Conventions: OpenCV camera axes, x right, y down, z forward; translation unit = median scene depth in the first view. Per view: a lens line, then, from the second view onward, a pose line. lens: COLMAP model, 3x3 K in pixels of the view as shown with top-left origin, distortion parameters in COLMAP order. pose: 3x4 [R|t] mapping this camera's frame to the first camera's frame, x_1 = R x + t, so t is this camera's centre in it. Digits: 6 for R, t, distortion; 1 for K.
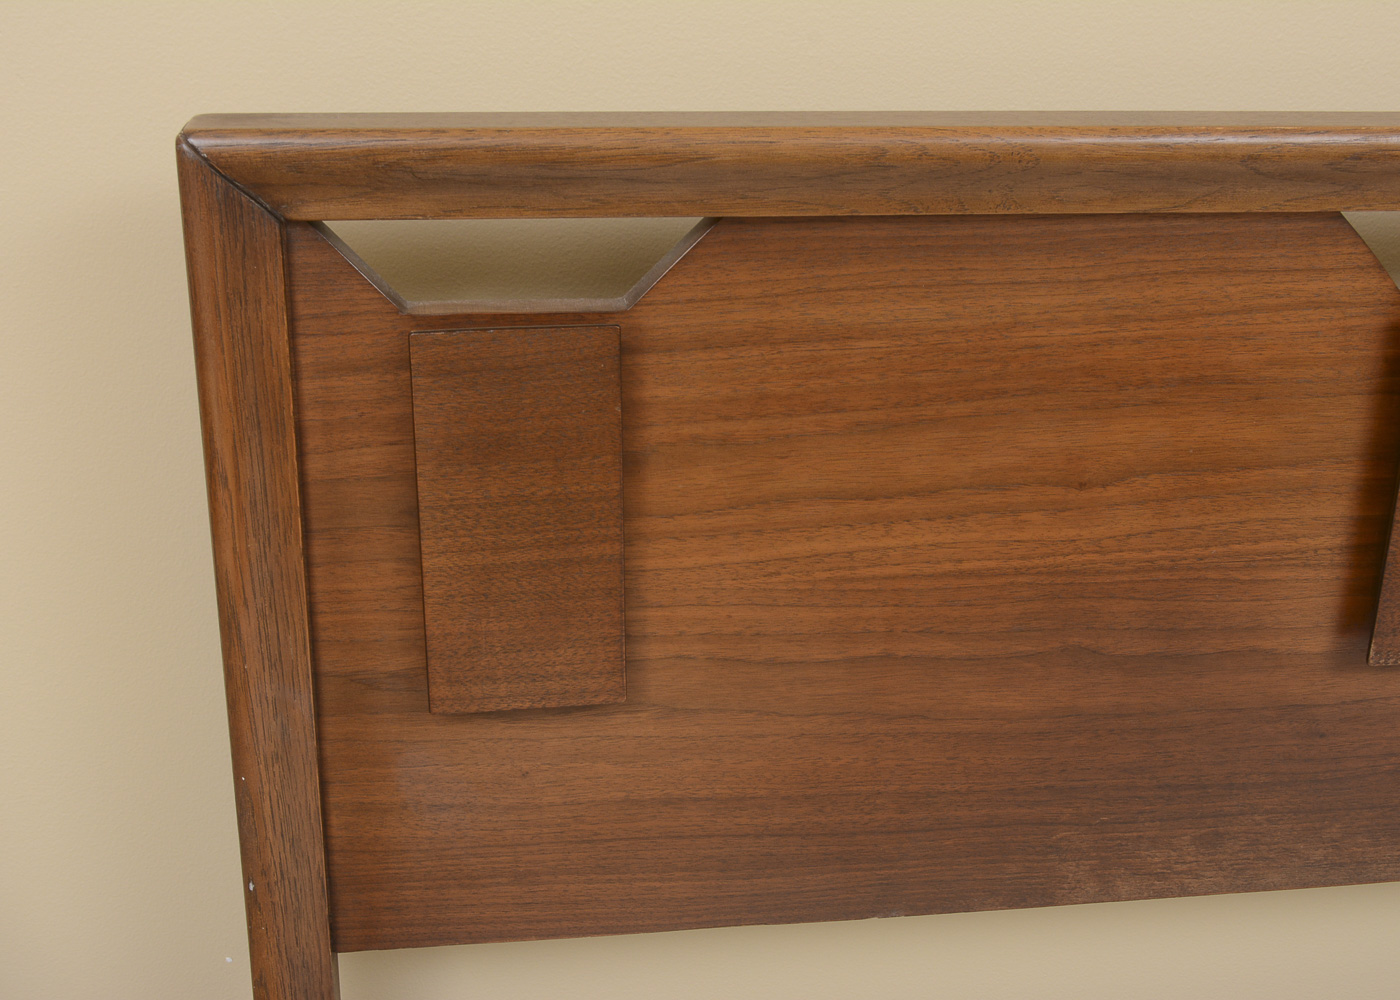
lens RADIAL K [[1936.7, 0, 710.2], [0, 1936.7, 491.0], [0, 0, 1]] dist [-0.043075, 0.000000]
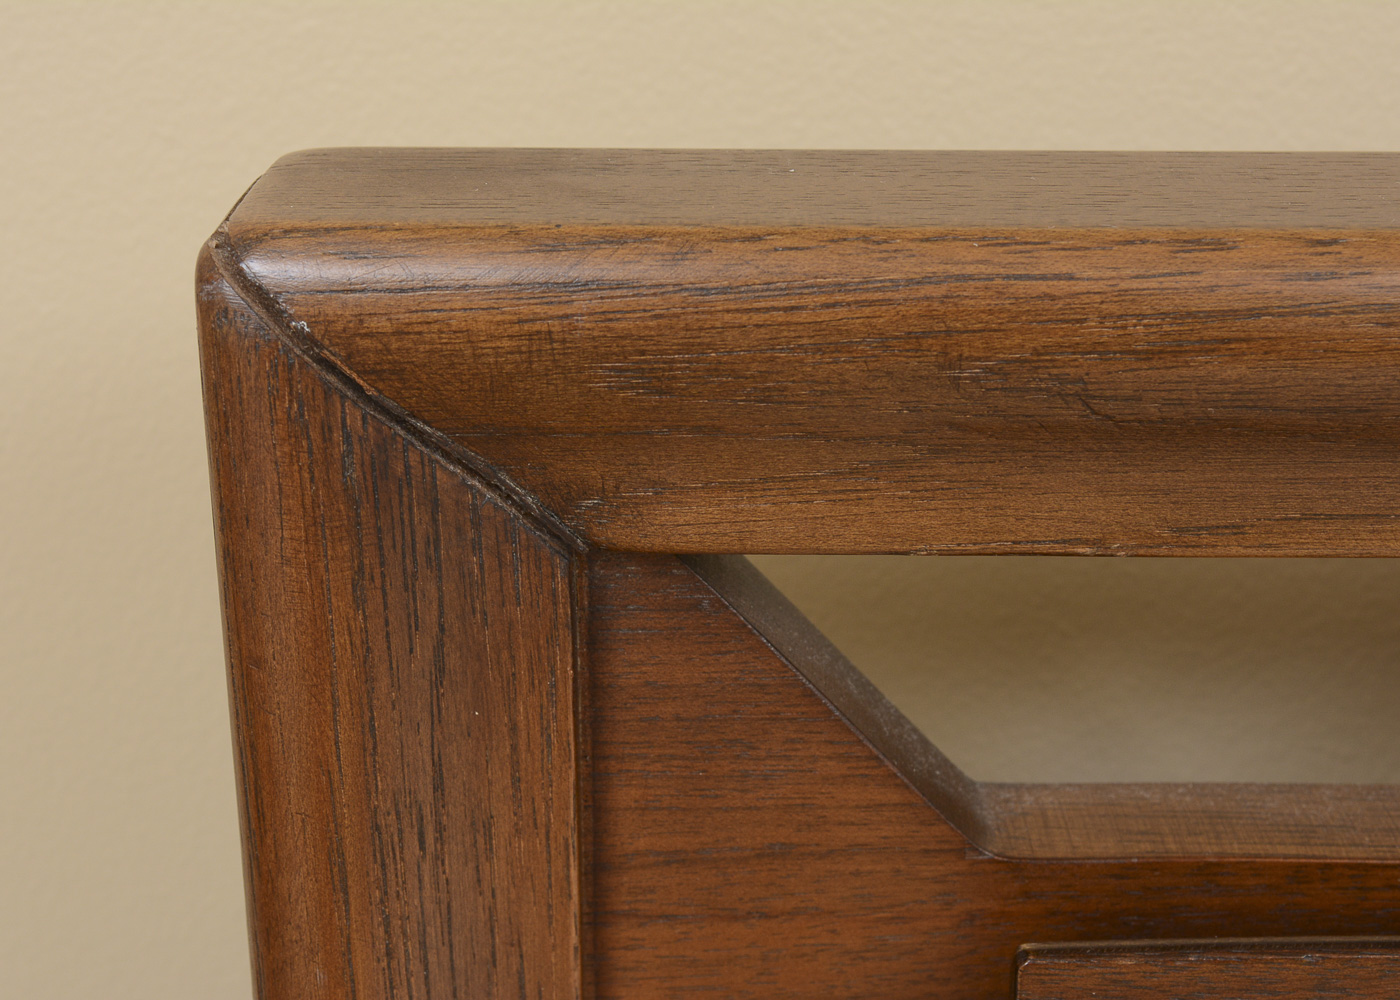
lens RADIAL K [[2590.3, 0, 697.5], [0, 2590.3, 500.5], [0, 0, 1]] dist [-0.003927, 0.000000]
pose [[0.990770, 0.029175, -0.132376, -0.142526], [-0.031922, 0.999316, -0.018678, -0.127822], [0.131741, 0.022732, 0.991024, 0.580626]]
